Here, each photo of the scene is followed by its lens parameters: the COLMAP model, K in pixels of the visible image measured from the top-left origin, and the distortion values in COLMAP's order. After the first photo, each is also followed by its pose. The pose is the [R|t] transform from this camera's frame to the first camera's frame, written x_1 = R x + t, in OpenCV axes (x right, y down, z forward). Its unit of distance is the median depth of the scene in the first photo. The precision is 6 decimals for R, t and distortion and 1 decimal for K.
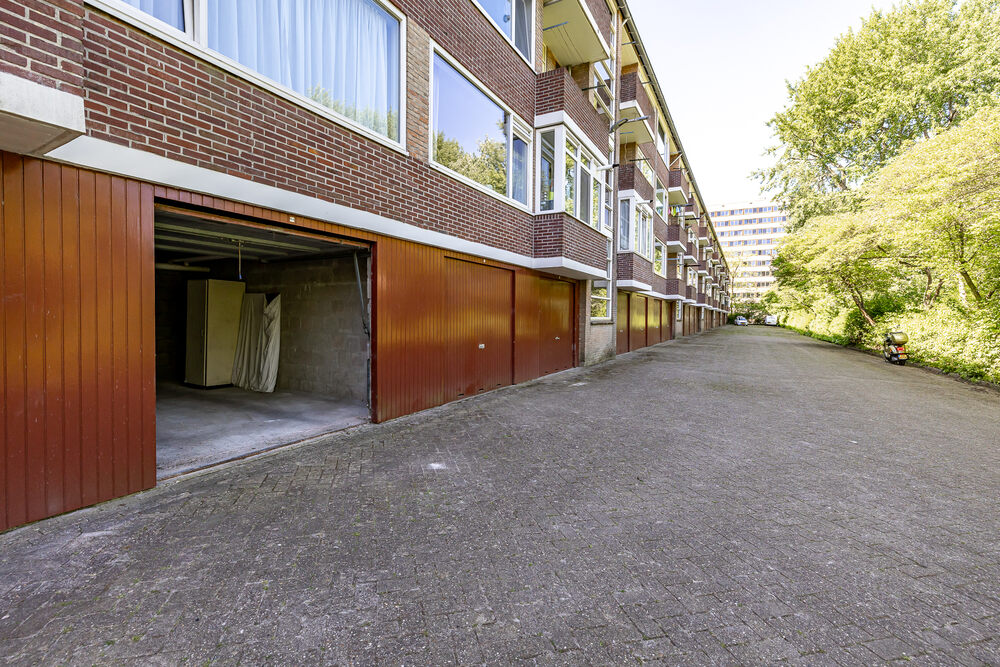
lens RADIAL K [[438.3, 0, 494.9], [0, 438.3, 326.1], [0, 0, 1]] dist [0.002316, 0.000049]
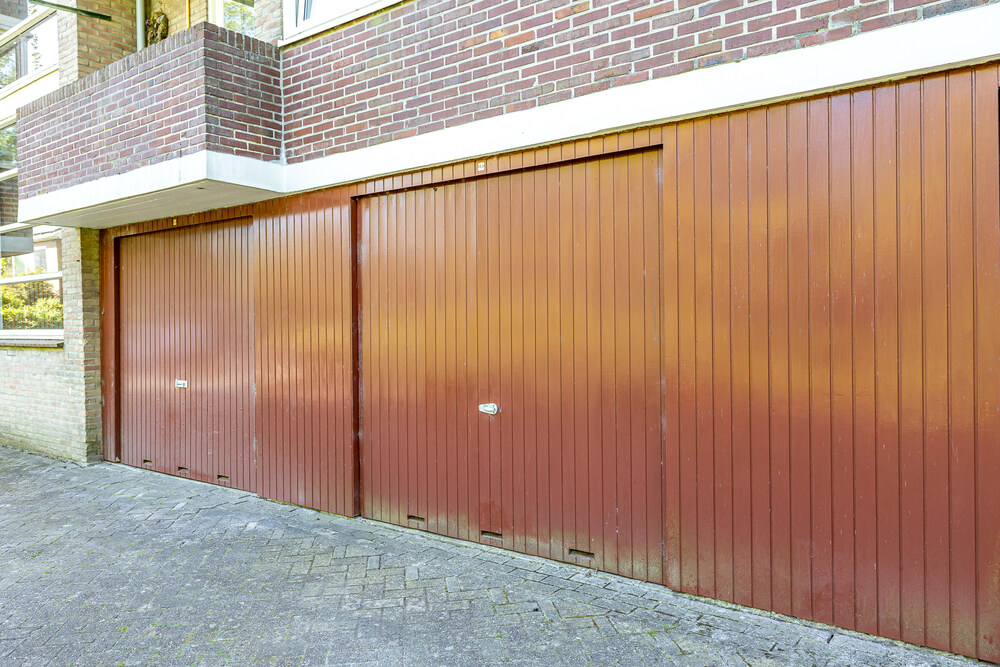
lens RADIAL K [[738.1, 0, 500.5], [0, 738.1, 324.1], [0, 0, 1]] dist [-0.003936, 0.005104]
pose [[-0.137083, -0.001945, -0.990558, 0.362385], [-0.010690, 0.999943, -0.000485, -0.018306], [0.990502, 0.010523, -0.137096, 0.789460]]
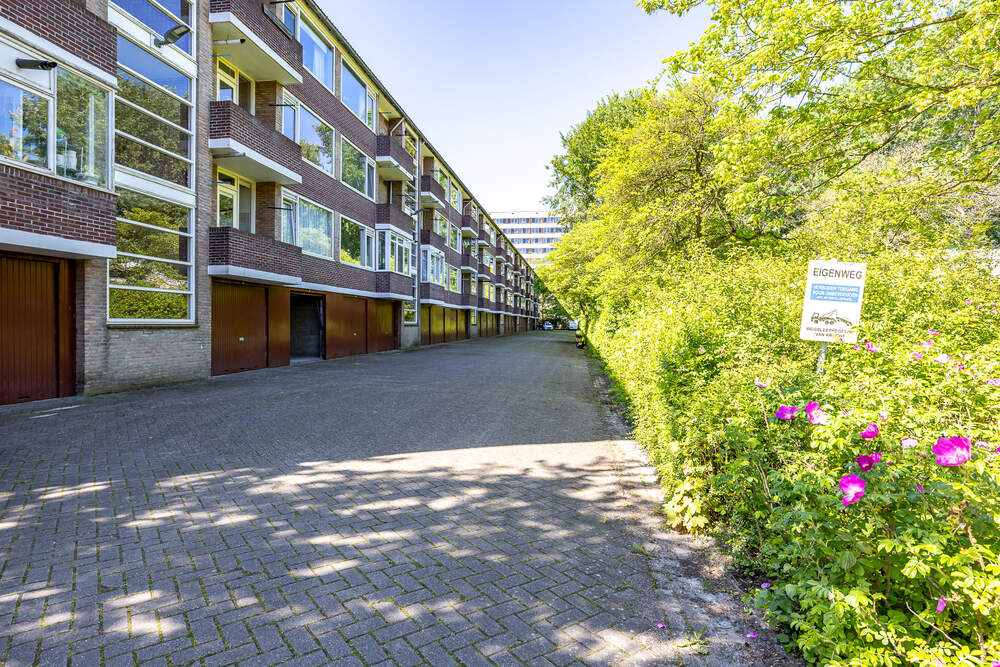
lens RADIAL K [[545.8, 0, 497.2], [0, 545.8, 328.5], [0, 0, 1]] dist [0.004458, -0.000163]
pose [[0.930990, -0.007637, 0.364966, -0.431465], [0.011886, 0.999885, -0.009399, 0.058344], [-0.364852, 0.013088, 0.930973, -2.163181]]
